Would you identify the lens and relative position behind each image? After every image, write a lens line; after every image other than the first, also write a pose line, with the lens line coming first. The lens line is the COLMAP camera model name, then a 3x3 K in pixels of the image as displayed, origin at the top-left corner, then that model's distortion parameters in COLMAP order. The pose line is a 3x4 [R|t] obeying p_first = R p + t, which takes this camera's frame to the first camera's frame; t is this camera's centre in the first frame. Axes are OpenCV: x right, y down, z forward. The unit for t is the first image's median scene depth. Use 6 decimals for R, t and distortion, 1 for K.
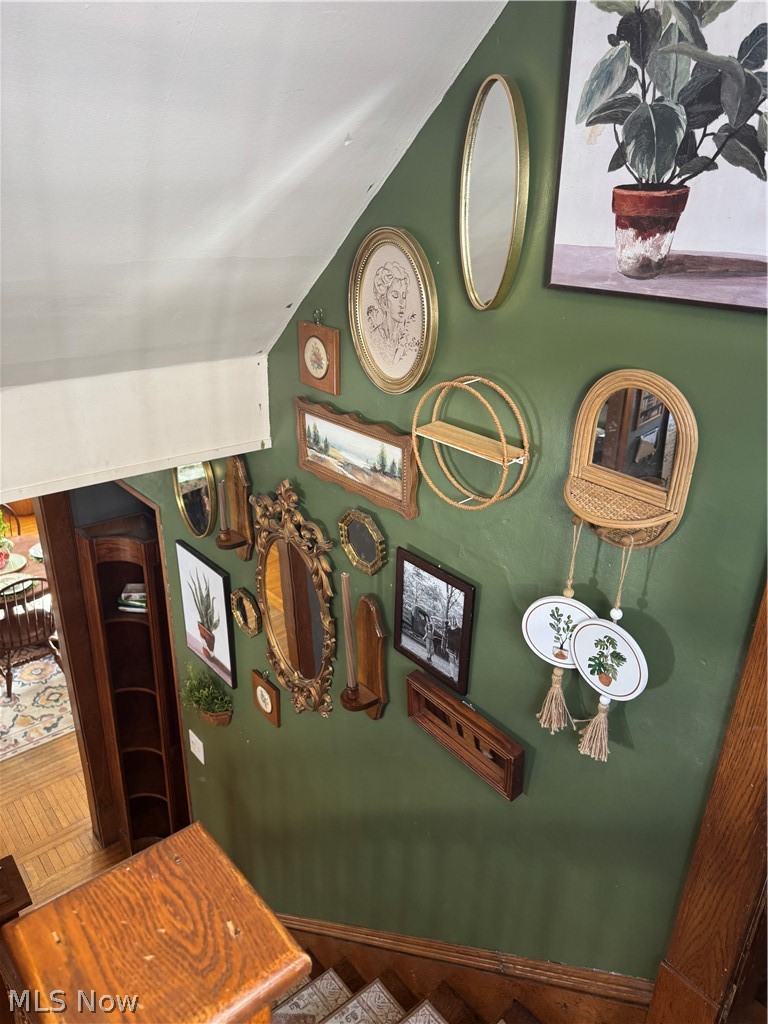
lens RADIAL K [[726.3, 0, 384.3], [0, 726.3, 509.5], [0, 0, 1]] dist [0.047234, -0.060041]
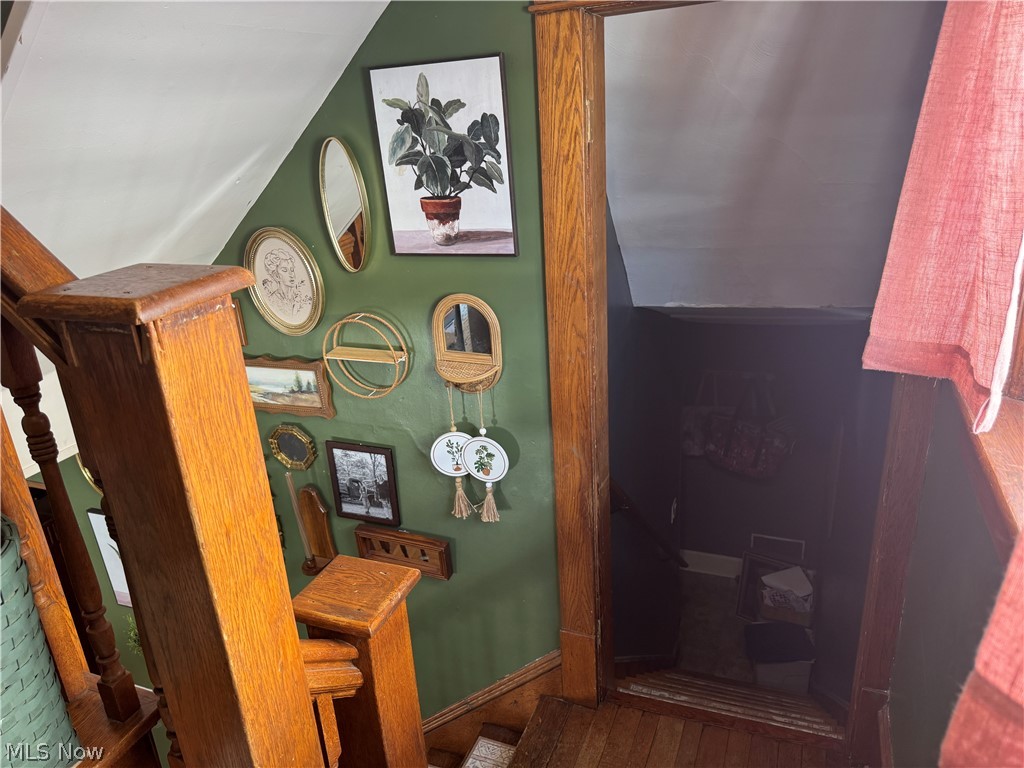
lens RADIAL K [[726.3, 0, 508.5], [0, 726.3, 380.7], [0, 0, 1]] dist [0.047234, -0.060041]
pose [[0.883648, -0.243429, 0.399886, -0.263446], [0.262303, 0.964954, 0.007788, 0.027894], [-0.387767, 0.098010, 0.916532, -0.559547]]
